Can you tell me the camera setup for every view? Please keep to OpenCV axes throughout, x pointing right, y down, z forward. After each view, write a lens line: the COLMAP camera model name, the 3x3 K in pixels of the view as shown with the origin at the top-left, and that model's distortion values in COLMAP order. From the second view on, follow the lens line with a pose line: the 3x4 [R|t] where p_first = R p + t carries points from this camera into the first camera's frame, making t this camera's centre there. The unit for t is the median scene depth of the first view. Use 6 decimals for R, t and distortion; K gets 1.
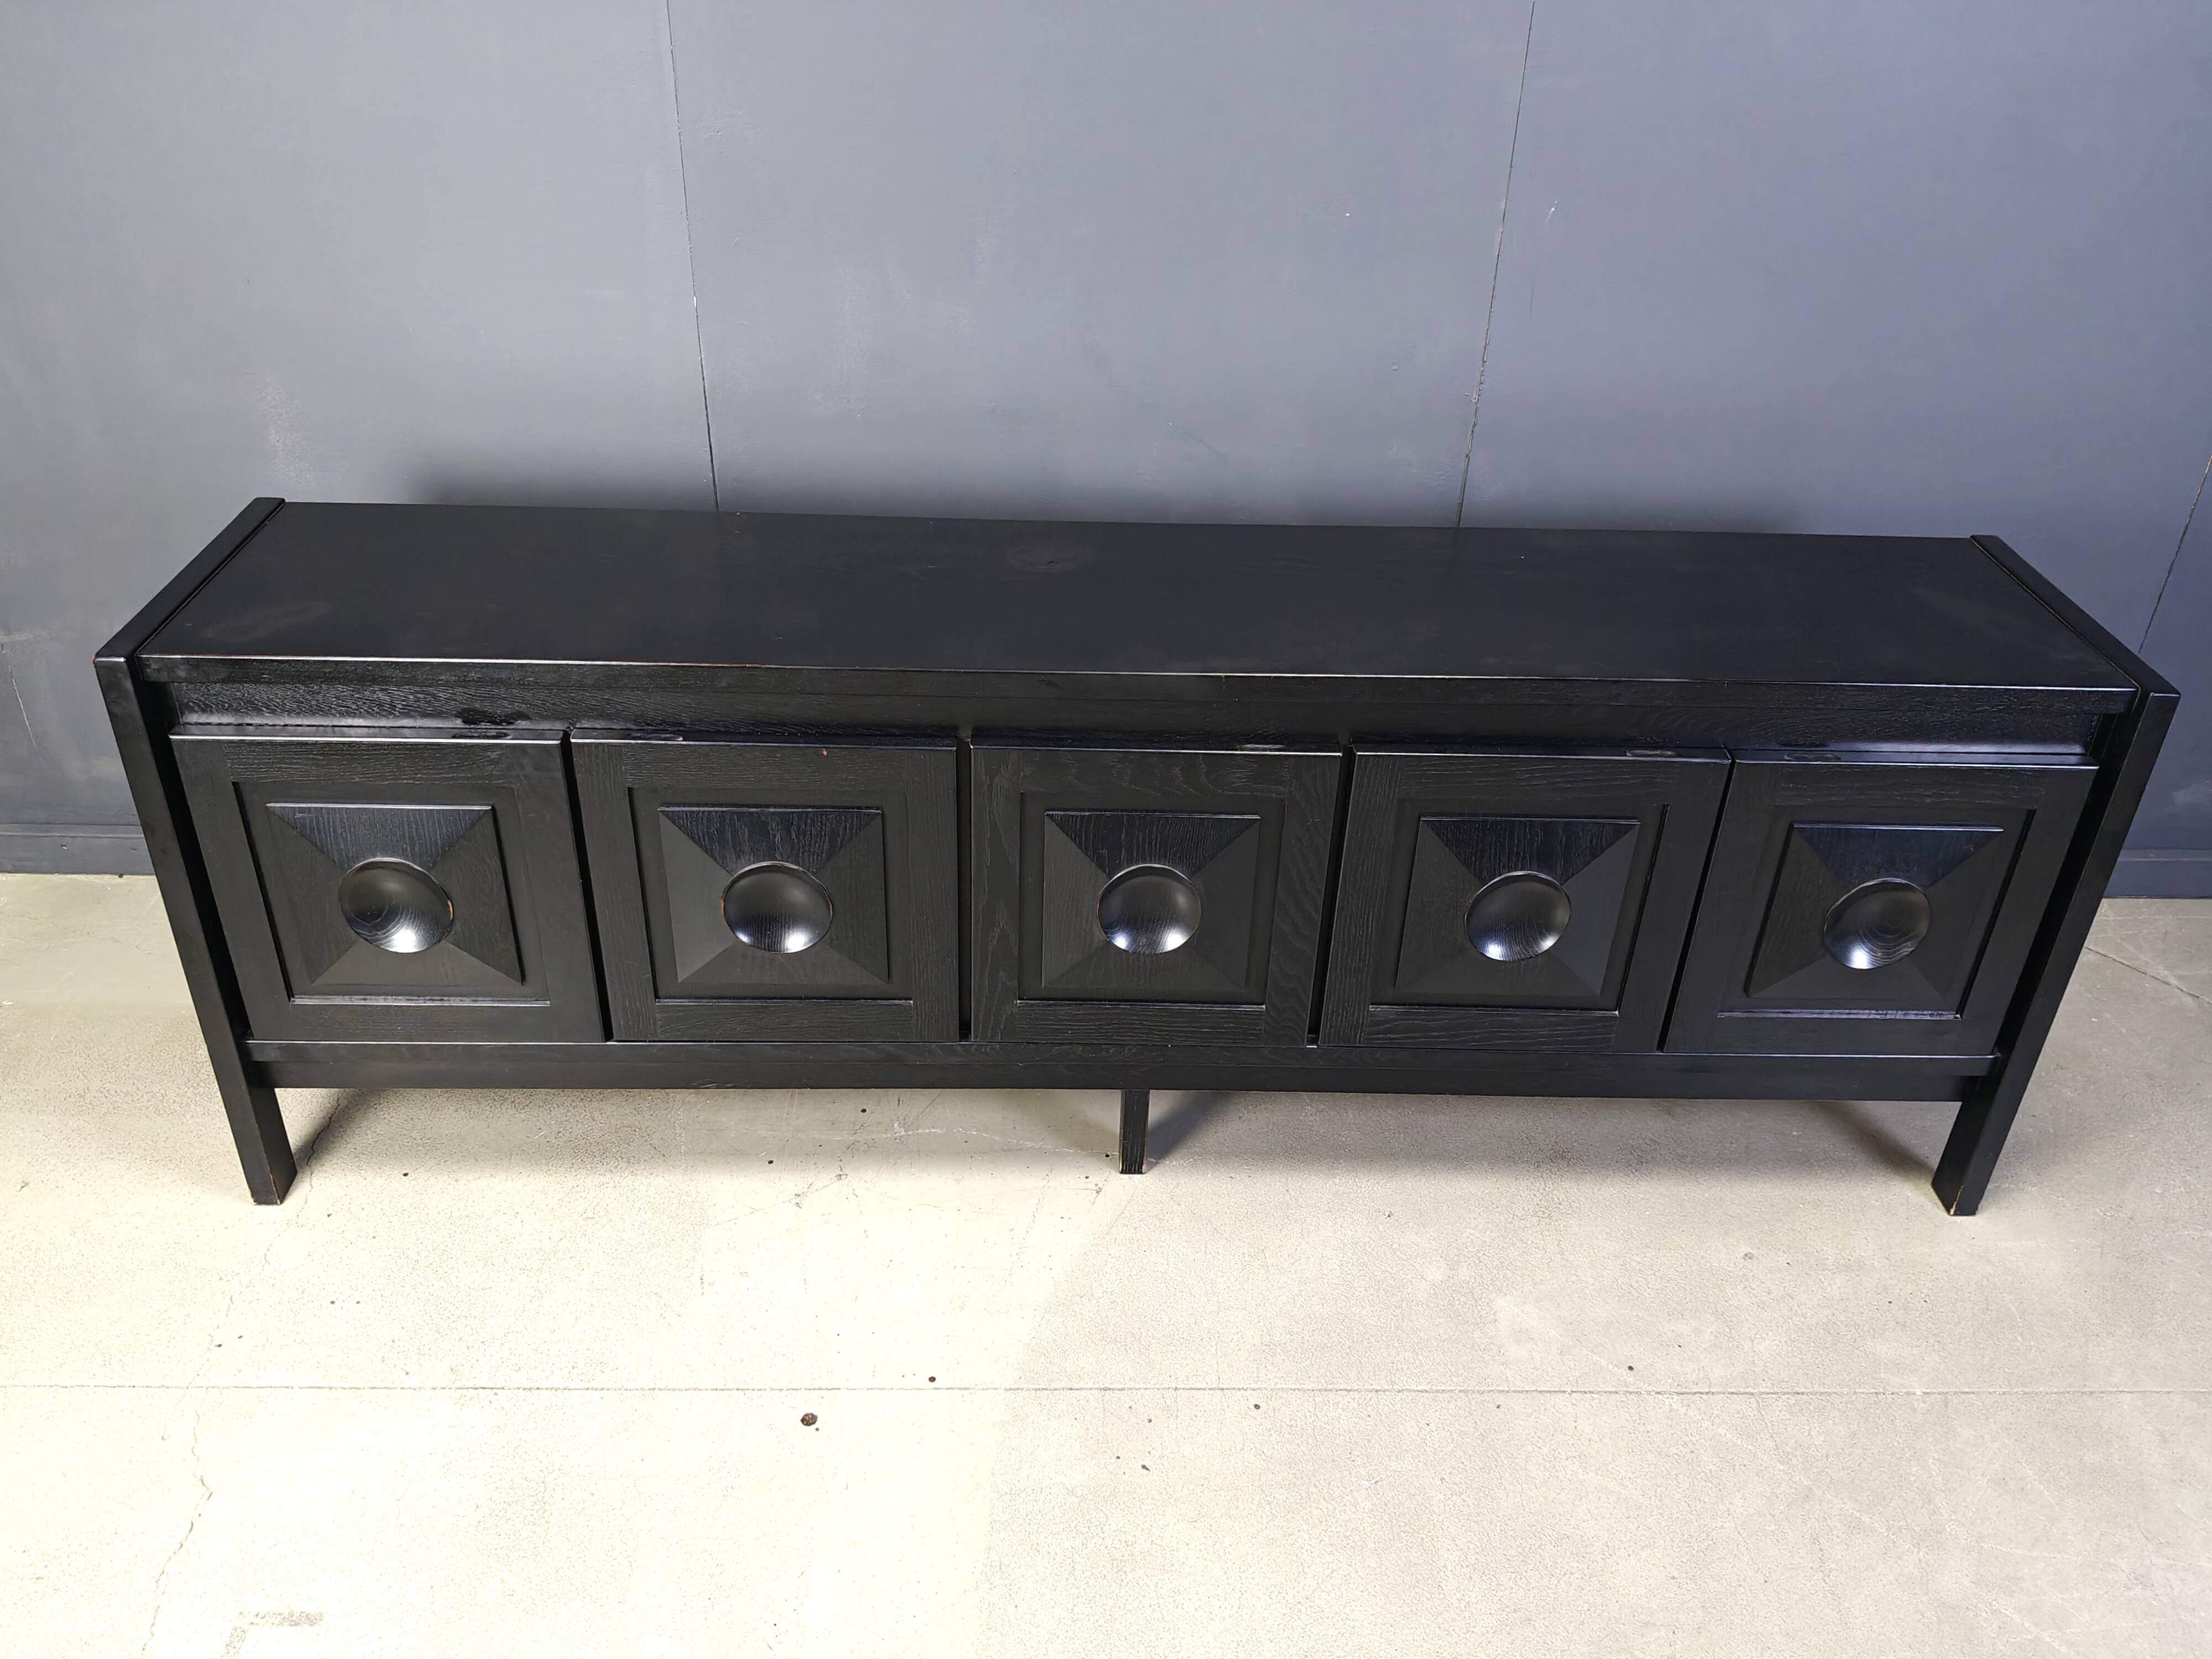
lens RADIAL K [[1752.9, 0, 1113.8], [0, 1752.9, 822.1], [0, 0, 1]] dist [0.045123, -0.103242]
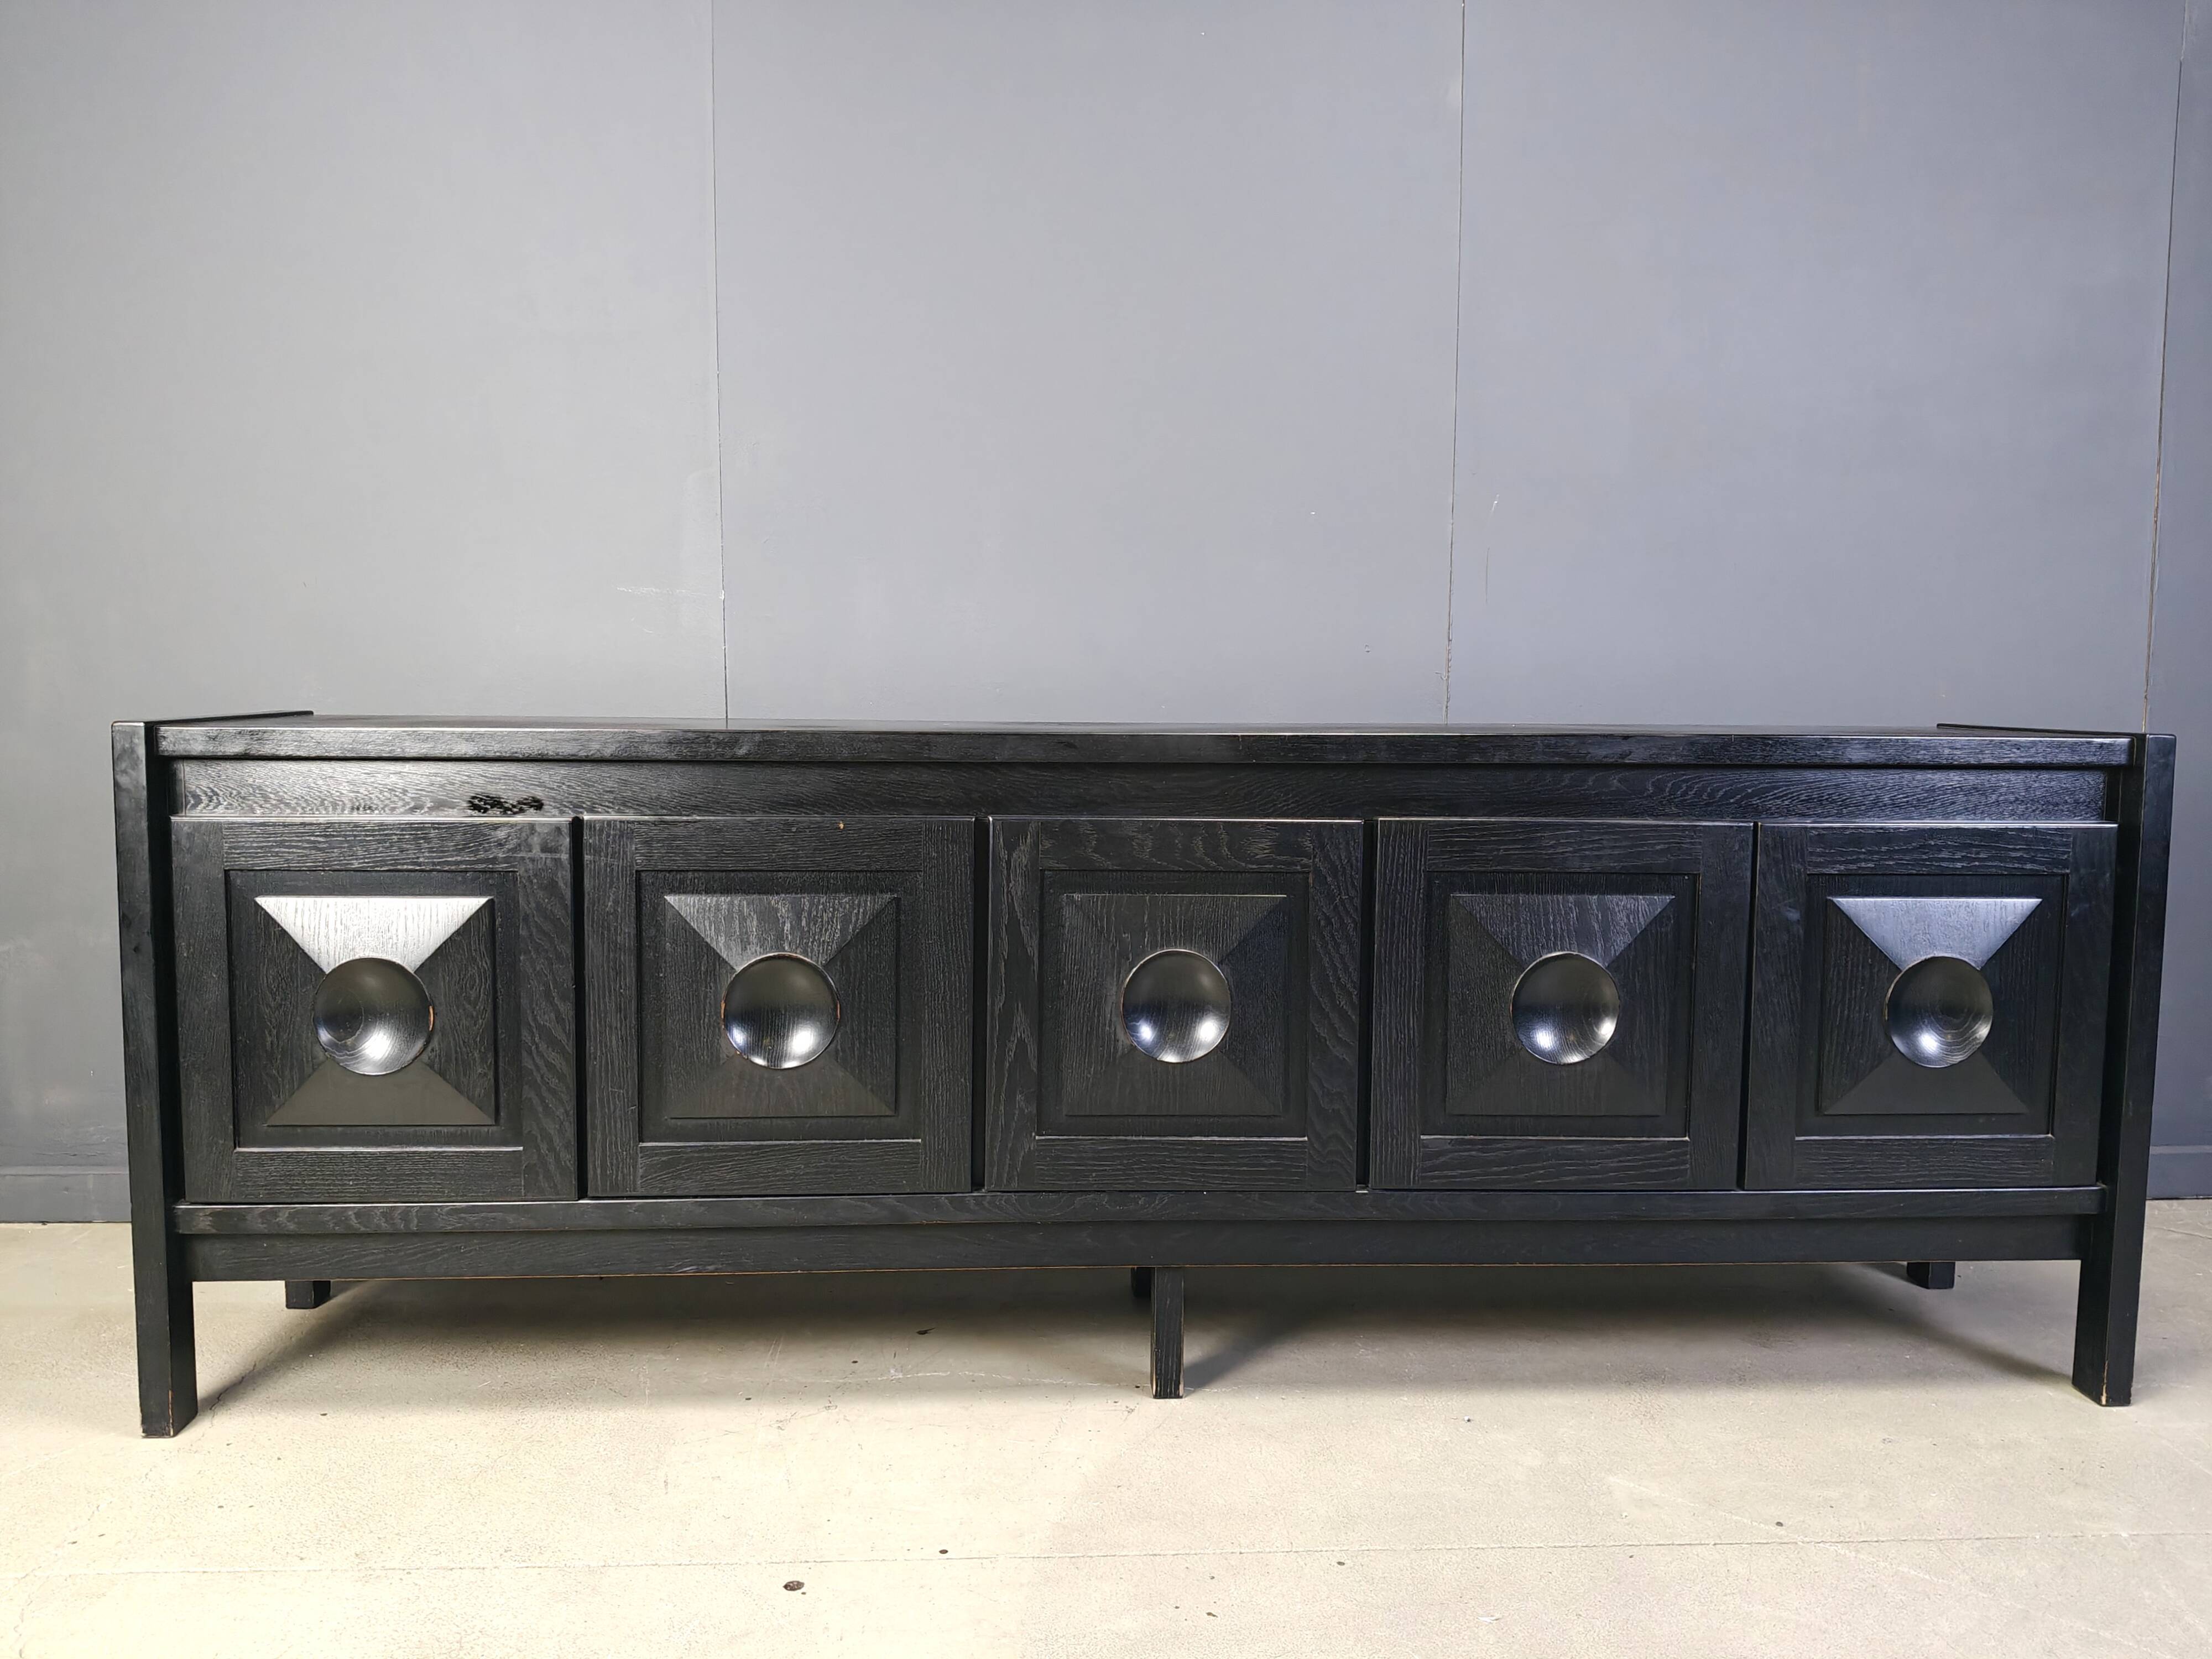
lens RADIAL K [[1752.9, 0, 1113.8], [0, 1752.9, 822.1], [0, 0, 1]] dist [0.045123, -0.103242]
pose [[0.999180, -0.027878, 0.029376, -0.038497], [0.038074, 0.893845, -0.446757, 0.381853], [-0.013803, 0.447509, 0.894173, 0.110693]]
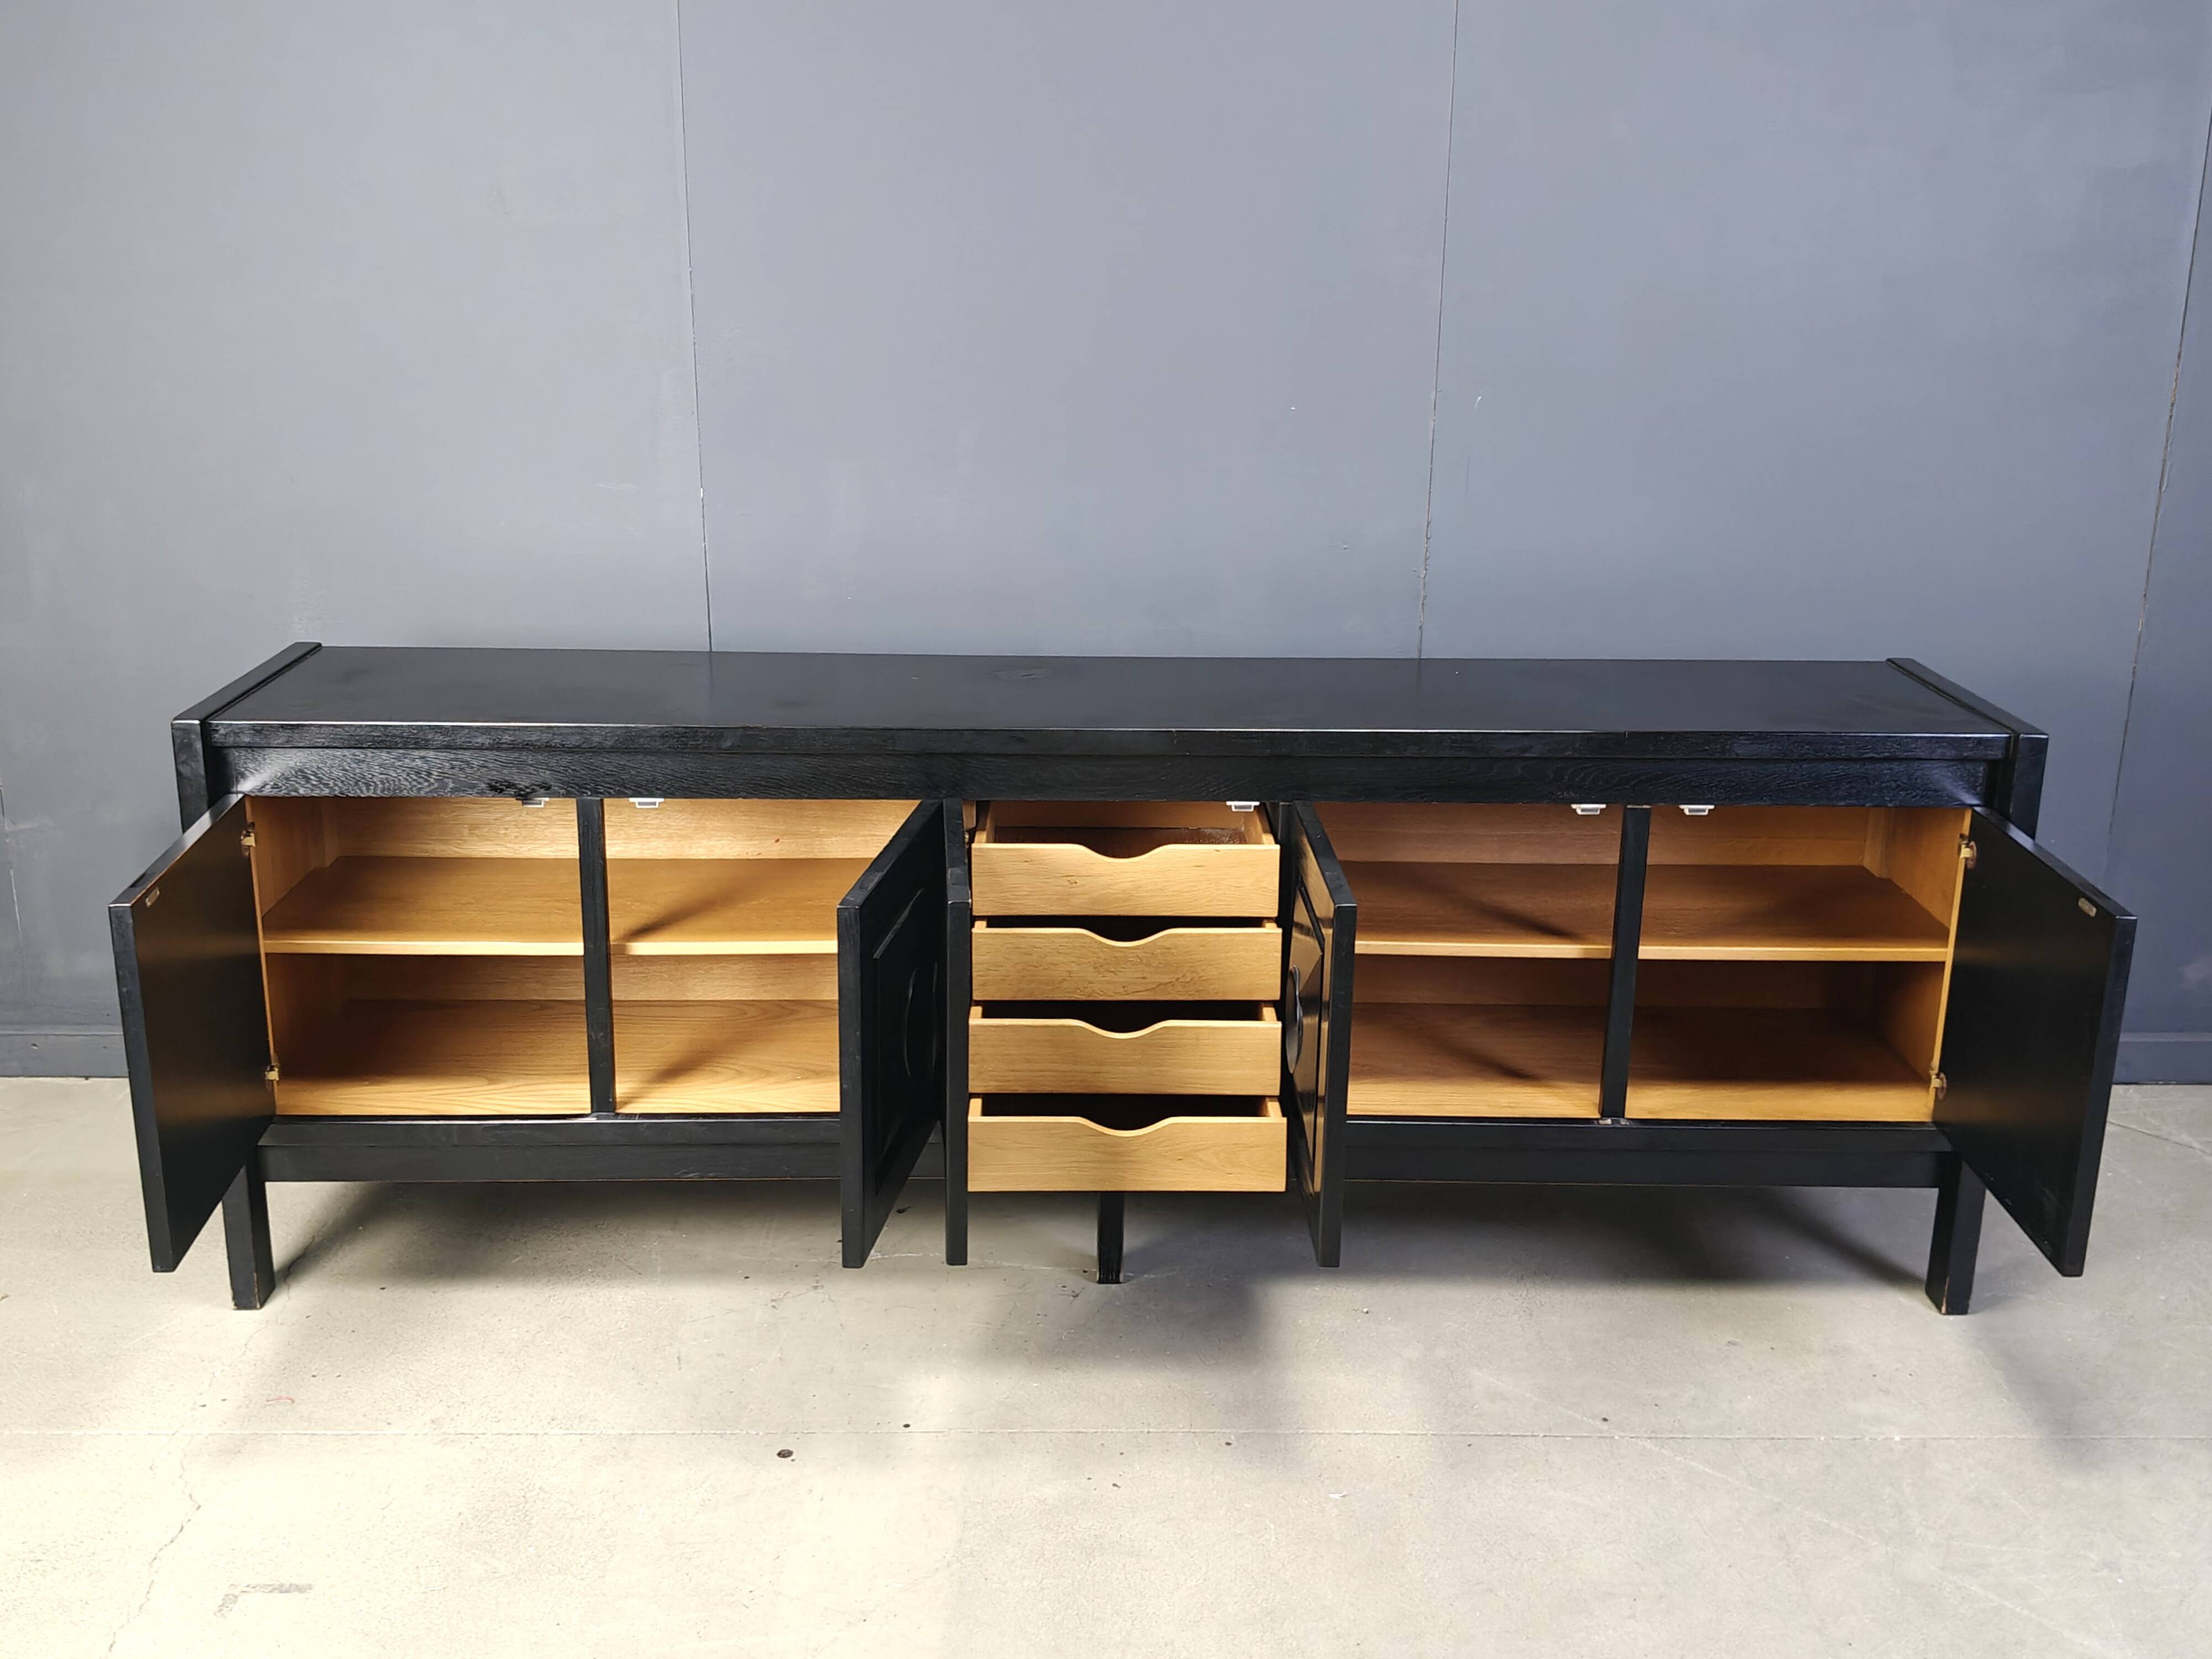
lens RADIAL K [[2184.9, 0, 1106.0], [0, 2184.9, 829.5], [0, 0, 1]] dist [0.158636, -0.419136]
pose [[0.999749, -0.017752, -0.013655, 0.034553], [0.013542, 0.964762, -0.262777, 0.320179], [0.017839, 0.262526, 0.964760, -0.310375]]
